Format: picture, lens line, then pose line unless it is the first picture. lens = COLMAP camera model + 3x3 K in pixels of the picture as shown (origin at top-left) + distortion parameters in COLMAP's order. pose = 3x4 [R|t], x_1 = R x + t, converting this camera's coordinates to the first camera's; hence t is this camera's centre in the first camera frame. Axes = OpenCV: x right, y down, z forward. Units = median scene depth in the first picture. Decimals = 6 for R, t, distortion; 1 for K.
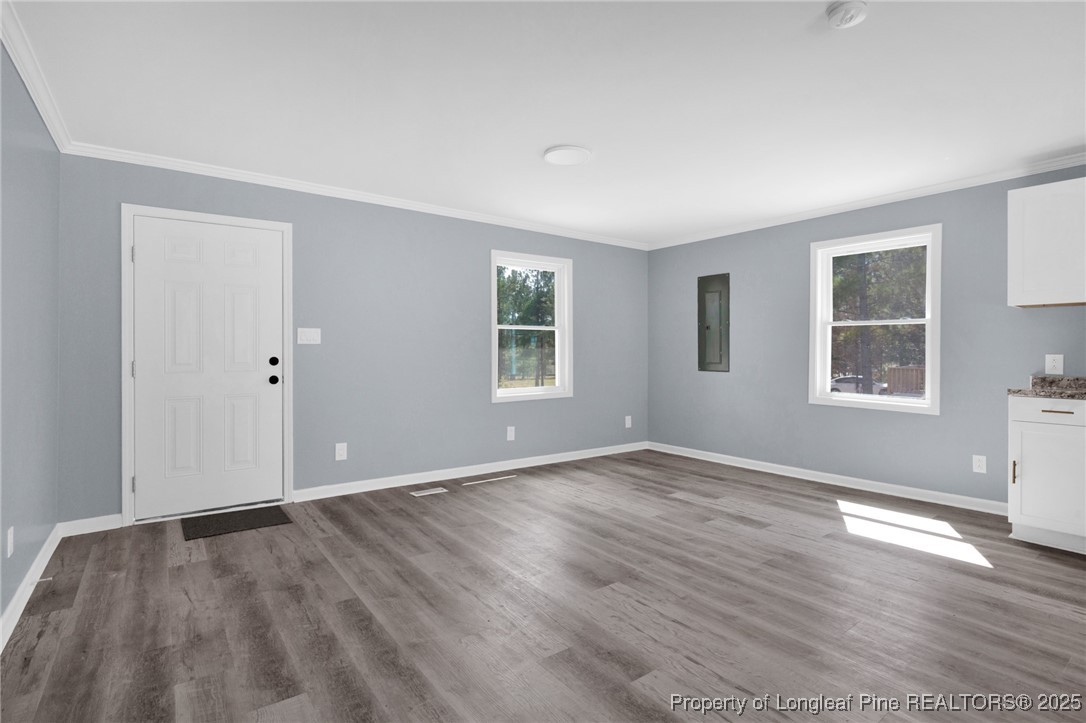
lens RADIAL K [[527.1, 0, 533.9], [0, 527.1, 337.4], [0, 0, 1]] dist [-0.013588, 0.000130]
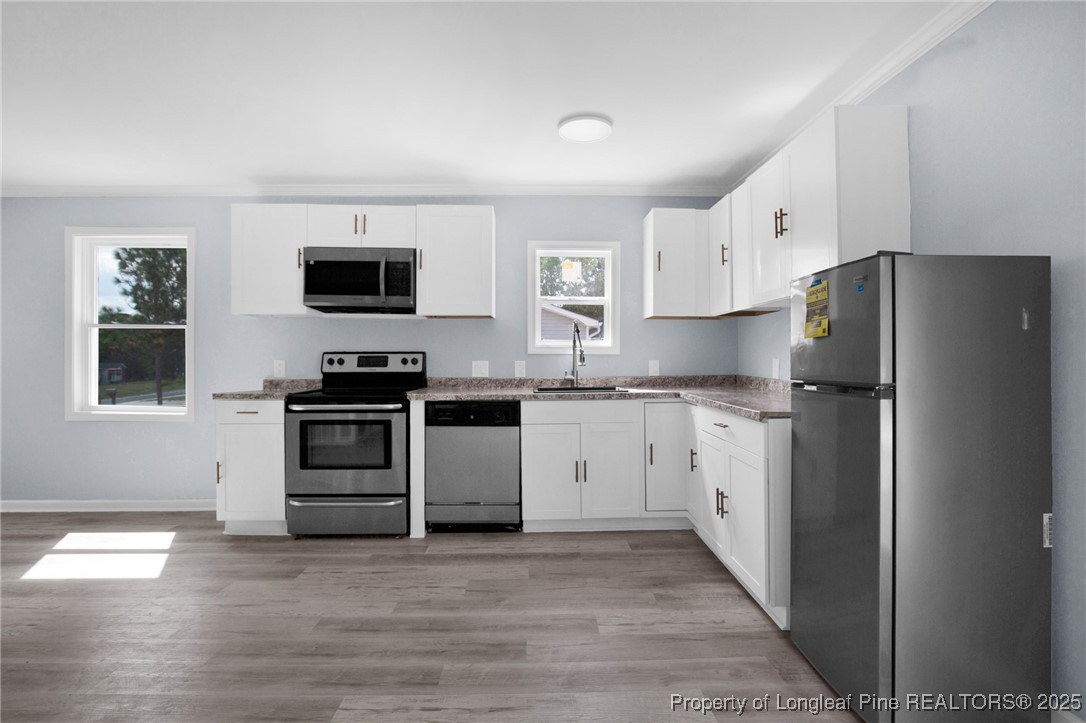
lens RADIAL K [[527.1, 0, 532.7], [0, 527.1, 359.6], [0, 0, 1]] dist [-0.013588, 0.000130]
pose [[0.585236, -0.004979, 0.810848, 0.444818], [-0.018170, 0.999650, 0.019253, -0.000100], [-0.810659, -0.026001, 0.584940, -0.122407]]
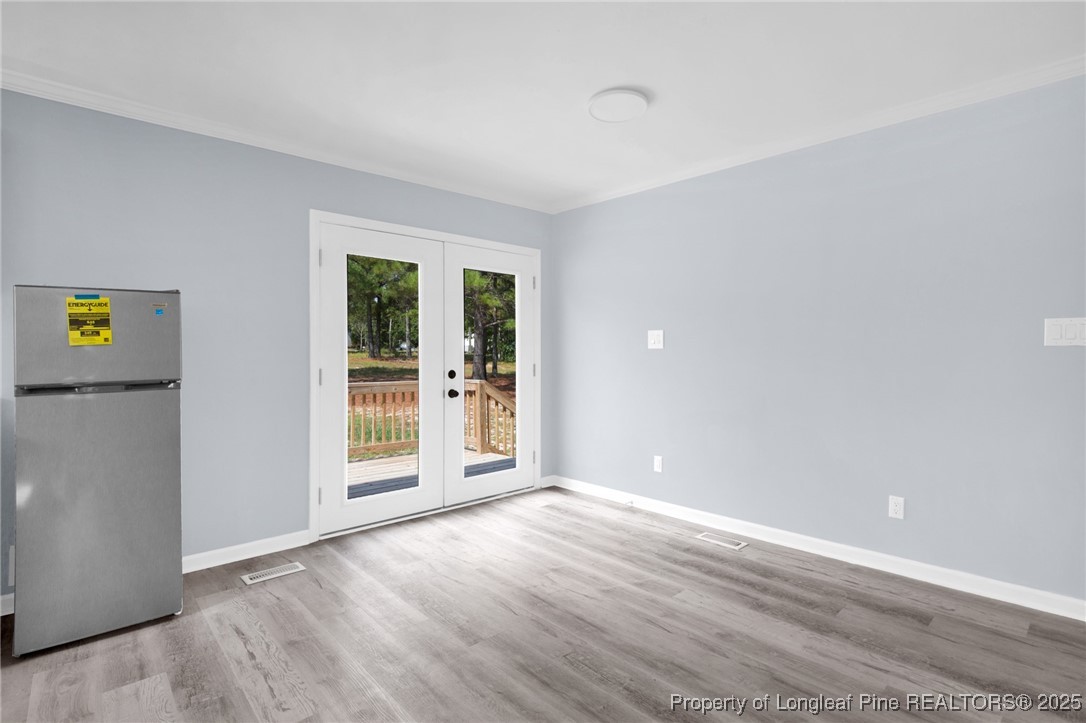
lens RADIAL K [[527.1, 0, 569.1], [0, 527.1, 359.7], [0, 0, 1]] dist [-0.013588, 0.000130]
pose [[-0.993146, 0.003926, -0.116811, 0.570660], [0.005165, 0.999934, -0.010299, 0.009617], [0.116762, -0.010832, -0.993101, 0.688929]]
